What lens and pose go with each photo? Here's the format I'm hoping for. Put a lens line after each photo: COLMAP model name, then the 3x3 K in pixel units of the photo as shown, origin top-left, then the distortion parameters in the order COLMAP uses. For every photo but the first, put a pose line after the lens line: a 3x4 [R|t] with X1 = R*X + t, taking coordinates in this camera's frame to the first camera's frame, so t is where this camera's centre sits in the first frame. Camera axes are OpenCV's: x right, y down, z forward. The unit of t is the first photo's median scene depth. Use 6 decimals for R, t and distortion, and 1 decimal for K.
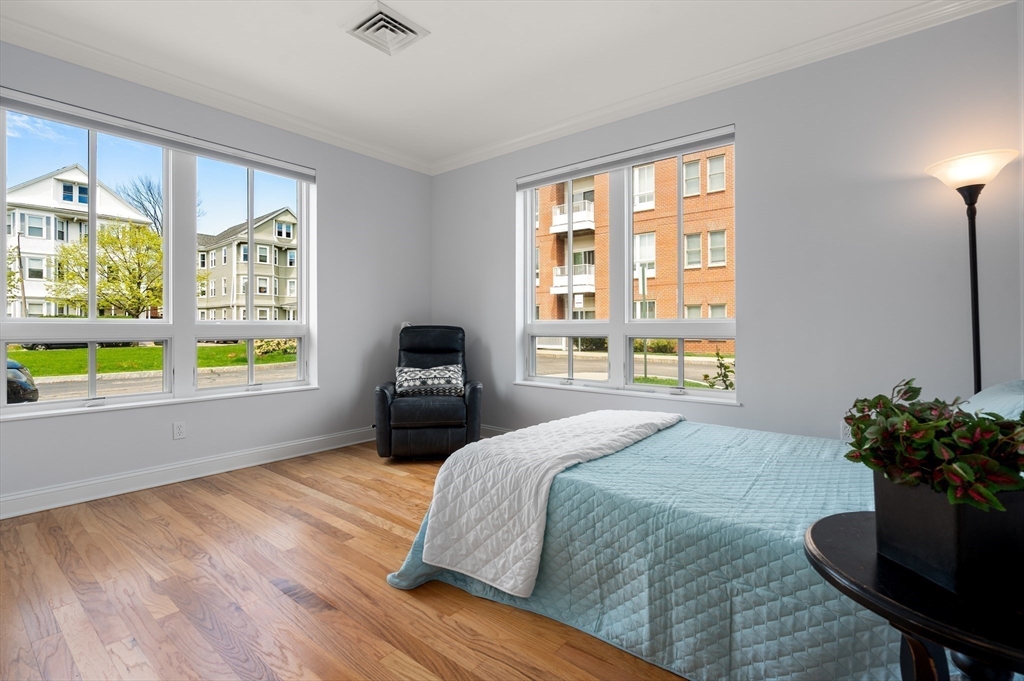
lens RADIAL K [[475.9, 0, 509.0], [0, 475.9, 327.5], [0, 0, 1]] dist [-0.001956, 0.000195]
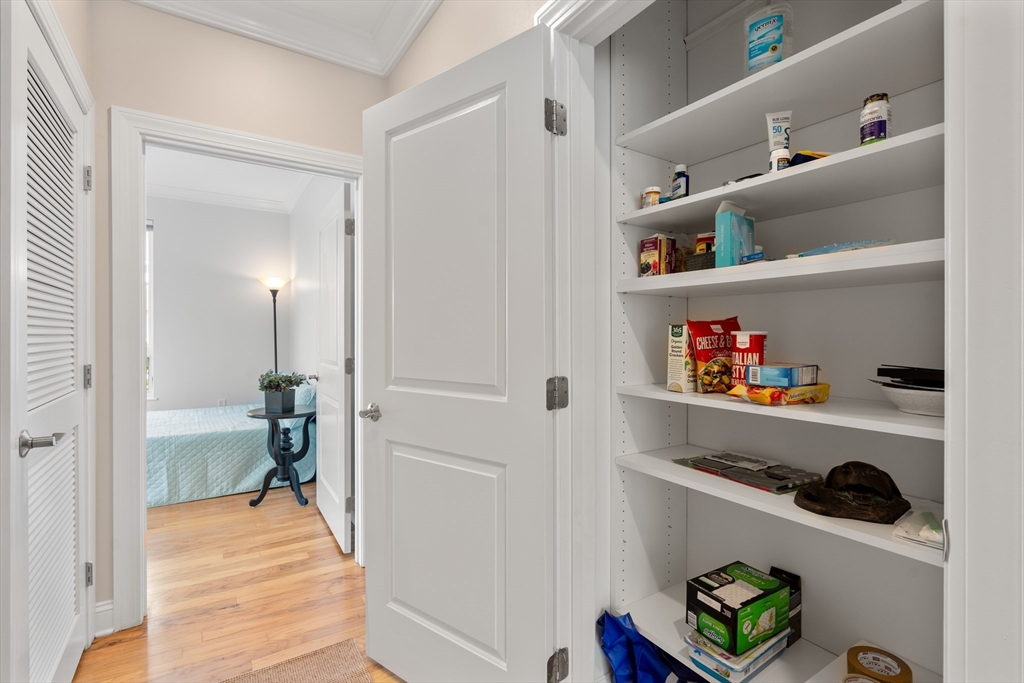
lens RADIAL K [[465.9, 0, 512.0], [0, 465.9, 341.5], [0, 0, 1]] dist [-0.002635, -0.000367]
pose [[0.292479, -0.002538, 0.956268, -1.282959], [-0.004378, 0.999982, 0.003993, -0.081542], [-0.956262, -0.005354, 0.292463, -1.156534]]
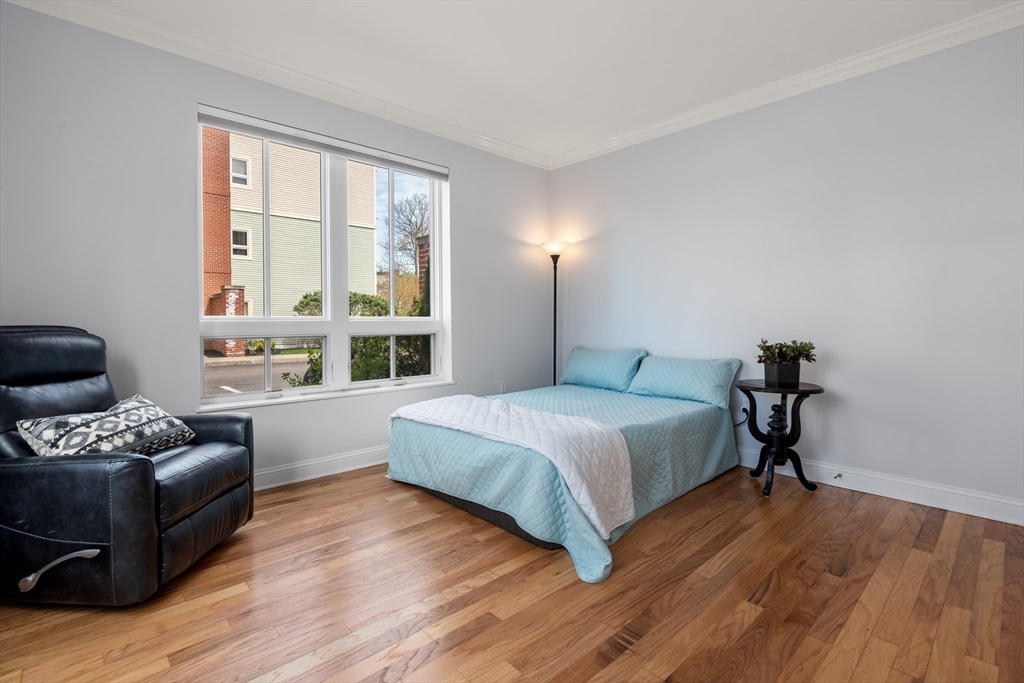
lens RADIAL K [[475.9, 0, 509.0], [0, 475.9, 328.5], [0, 0, 1]] dist [-0.001956, 0.000195]
pose [[0.139084, -0.014844, 0.990169, -1.604790], [0.005043, 0.999885, 0.014281, -0.013191], [-0.990268, 0.003007, 0.139143, 1.331777]]
